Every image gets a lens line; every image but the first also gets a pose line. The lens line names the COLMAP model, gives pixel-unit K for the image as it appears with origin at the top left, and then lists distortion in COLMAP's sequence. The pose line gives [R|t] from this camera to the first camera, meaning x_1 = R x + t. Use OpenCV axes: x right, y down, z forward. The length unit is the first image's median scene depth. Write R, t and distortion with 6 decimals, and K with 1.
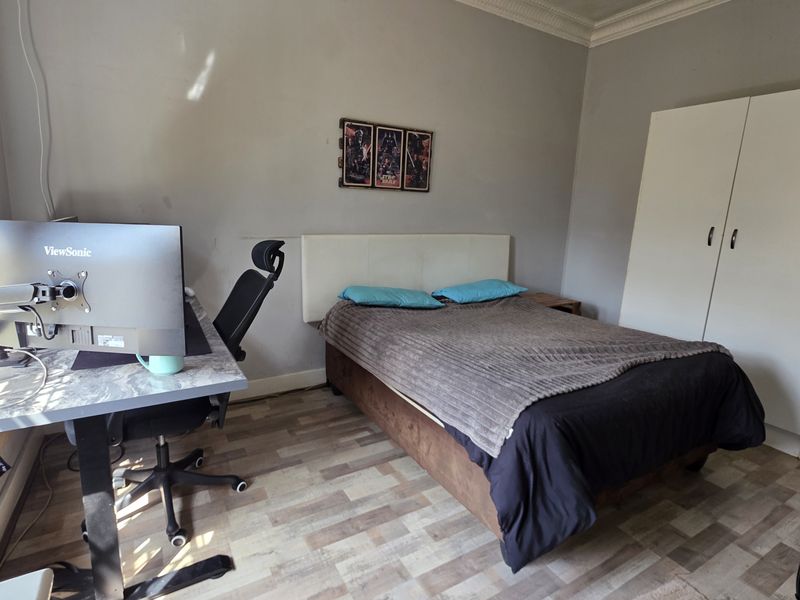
lens RADIAL K [[428.6, 0, 396.3], [0, 428.6, 295.5], [0, 0, 1]] dist [0.001884, 0.000196]
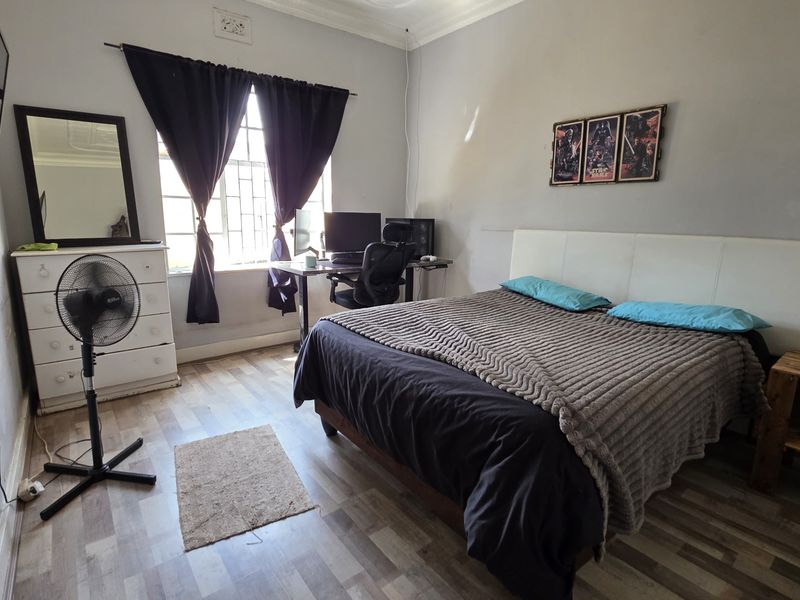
lens RADIAL K [[428.6, 0, 396.3], [0, 428.6, 295.5], [0, 0, 1]] dist [0.001884, 0.000196]
pose [[0.125125, 0.154131, -0.980095, 0.905182], [-0.204914, 0.970574, 0.126473, -0.039908], [0.970749, 0.185011, 0.153027, 0.489906]]
